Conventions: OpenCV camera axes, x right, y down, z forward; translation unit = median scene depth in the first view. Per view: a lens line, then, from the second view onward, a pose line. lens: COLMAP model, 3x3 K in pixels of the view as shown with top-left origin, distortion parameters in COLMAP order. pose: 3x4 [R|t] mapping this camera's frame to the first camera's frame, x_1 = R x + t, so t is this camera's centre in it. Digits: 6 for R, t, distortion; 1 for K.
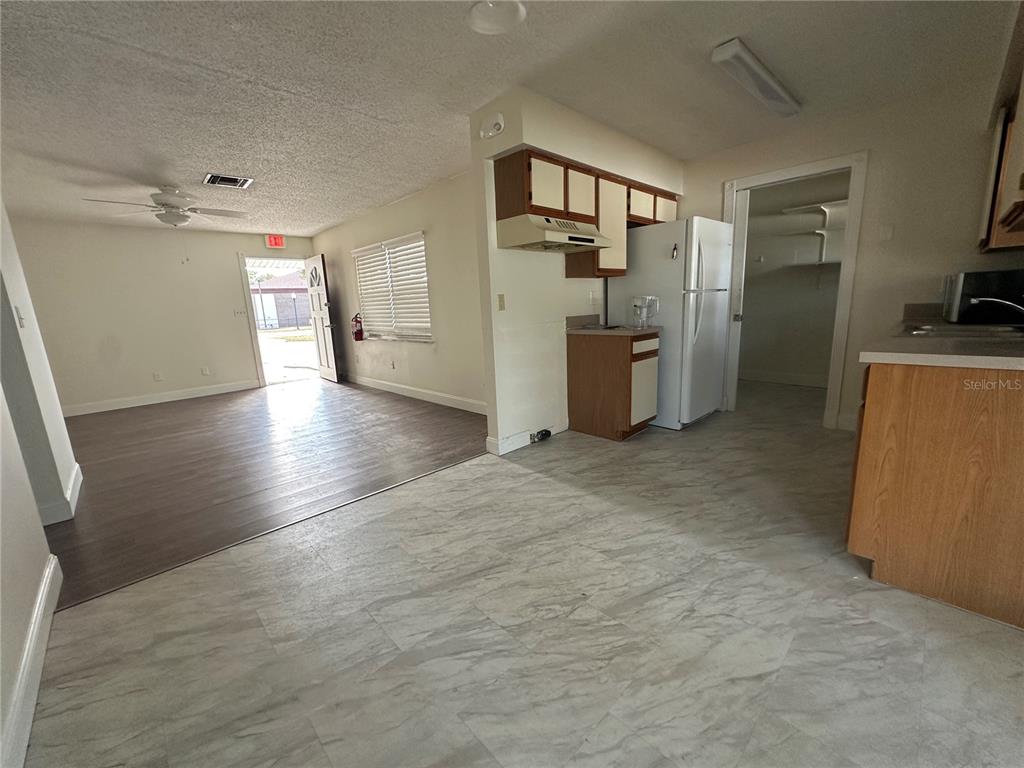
lens RADIAL K [[406.8, 0, 510.7], [0, 406.8, 382.2], [0, 0, 1]] dist [0.005114, -0.000366]
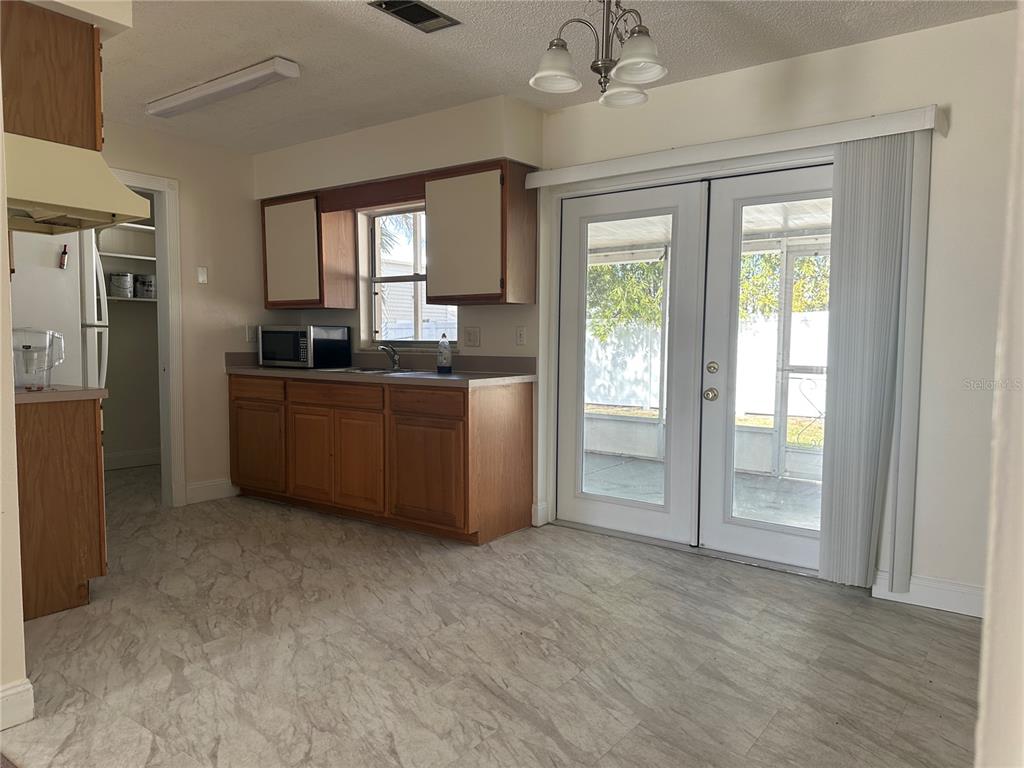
lens RADIAL K [[719.6, 0, 512.3], [0, 719.6, 384.1], [0, 0, 1]] dist [0.028821, -0.036561]
pose [[-0.163078, -0.020244, 0.986405, -0.785384], [0.196265, 0.979142, 0.052542, -0.075858], [-0.966895, 0.202165, -0.155704, 0.624797]]
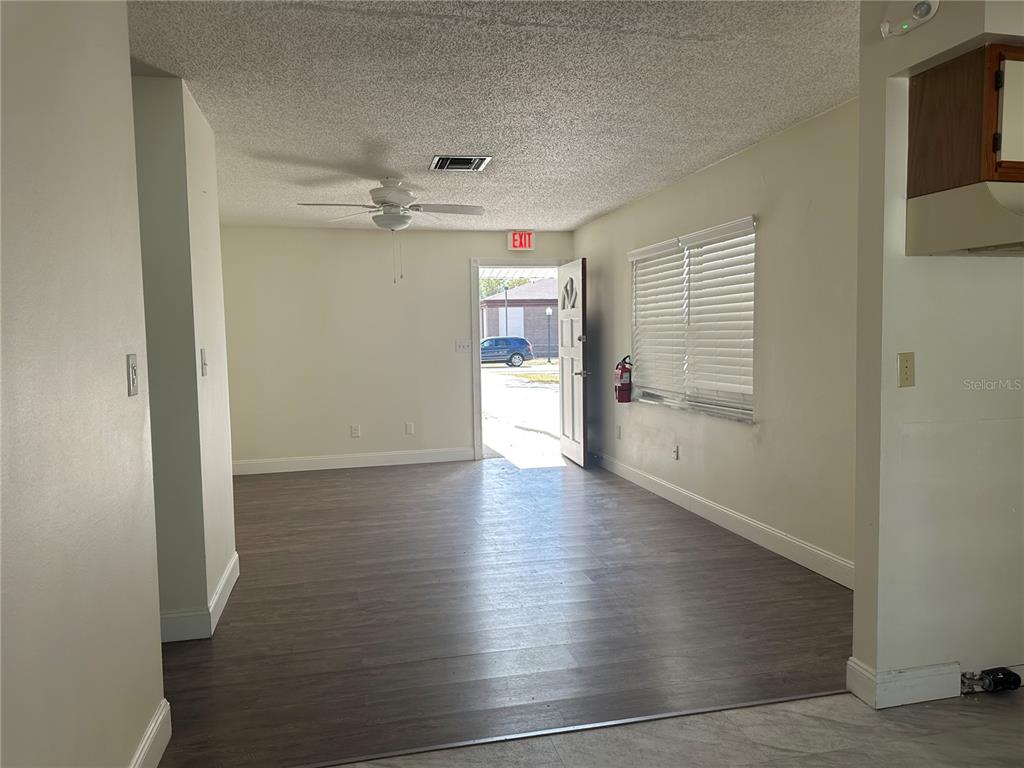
lens RADIAL K [[719.6, 0, 509.8], [0, 719.6, 381.9], [0, 0, 1]] dist [0.028821, -0.036561]
pose [[0.860098, 0.063212, -0.506197, 0.005713], [-0.120487, 0.989391, -0.081172, -0.061299], [0.495696, 0.130807, 0.858589, 0.083036]]
